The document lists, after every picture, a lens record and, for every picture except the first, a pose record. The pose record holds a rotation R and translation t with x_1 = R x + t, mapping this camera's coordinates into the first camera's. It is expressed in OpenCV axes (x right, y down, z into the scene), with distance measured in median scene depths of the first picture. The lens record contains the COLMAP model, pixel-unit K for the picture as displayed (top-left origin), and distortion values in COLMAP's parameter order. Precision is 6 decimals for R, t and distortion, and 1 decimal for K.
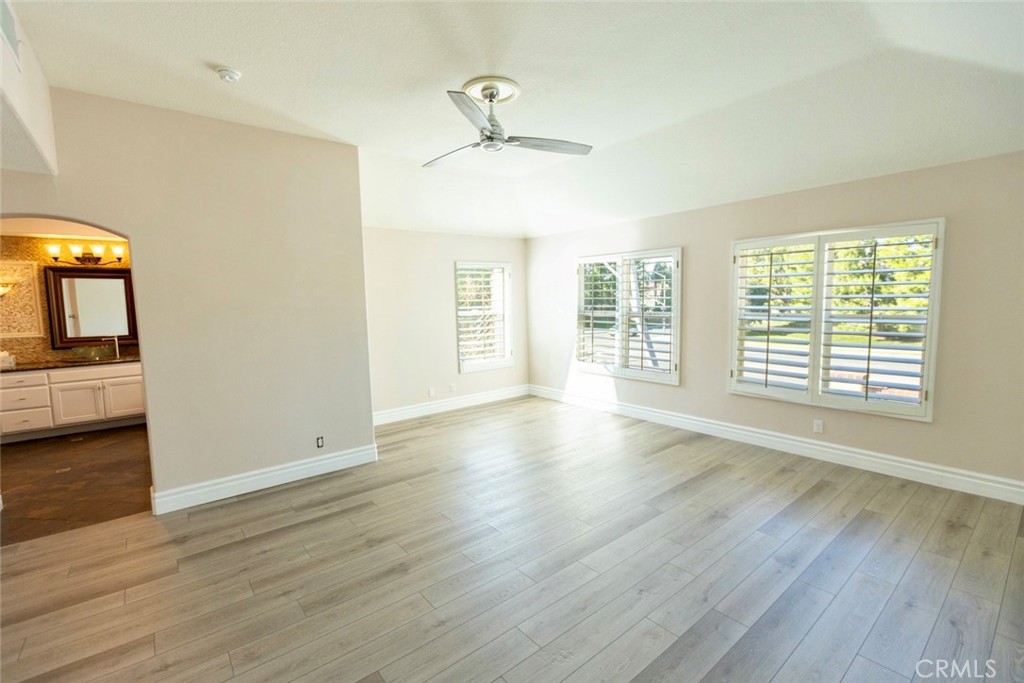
lens RADIAL K [[449.2, 0, 509.4], [0, 449.2, 345.6], [0, 0, 1]] dist [-0.001767, -0.000803]
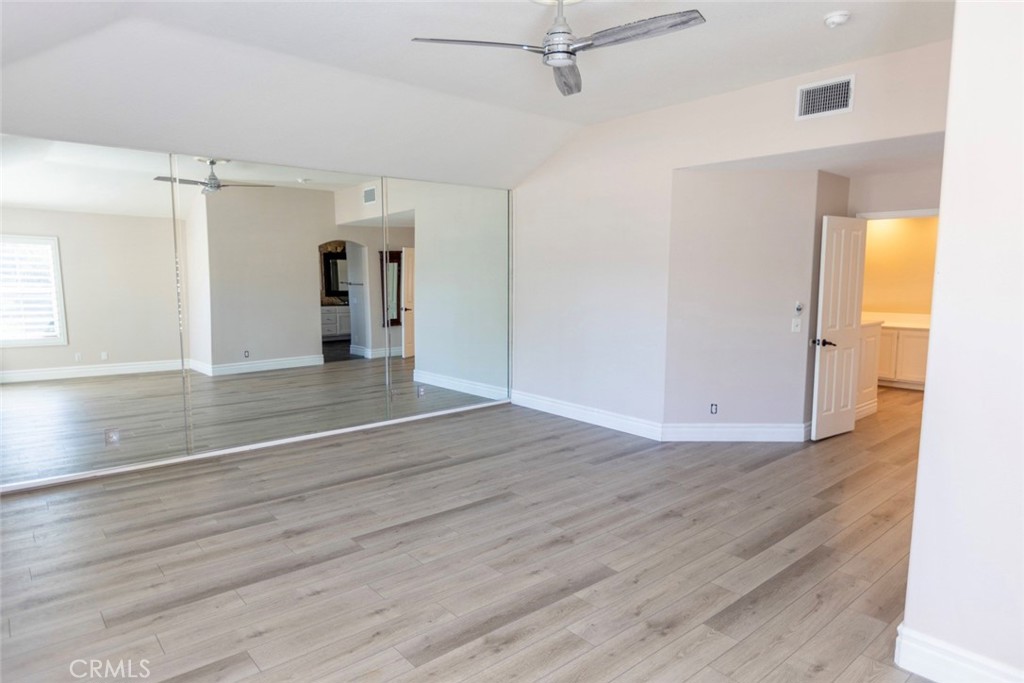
lens RADIAL K [[612.5, 0, 505.0], [0, 612.5, 346.1], [0, 0, 1]] dist [-0.017032, -0.000565]
pose [[-0.999269, 0.025851, -0.028149, 0.075776], [0.019045, 0.975388, 0.219670, -0.176952], [0.033135, 0.218974, -0.975168, 1.742775]]
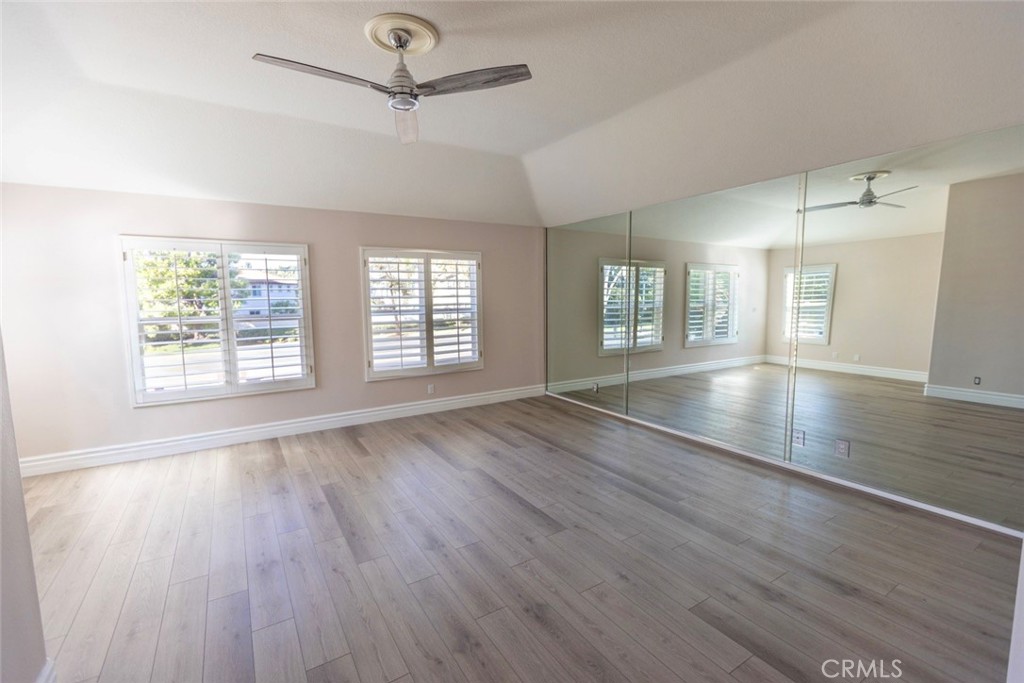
lens RADIAL K [[449.2, 0, 506.2], [0, 449.2, 344.5], [0, 0, 1]] dist [-0.001767, -0.000803]
pose [[0.123470, -0.089792, 0.988278, -0.725705], [0.112078, 0.990787, 0.076018, -0.042726], [-0.985999, 0.101378, 0.132396, 0.632669]]
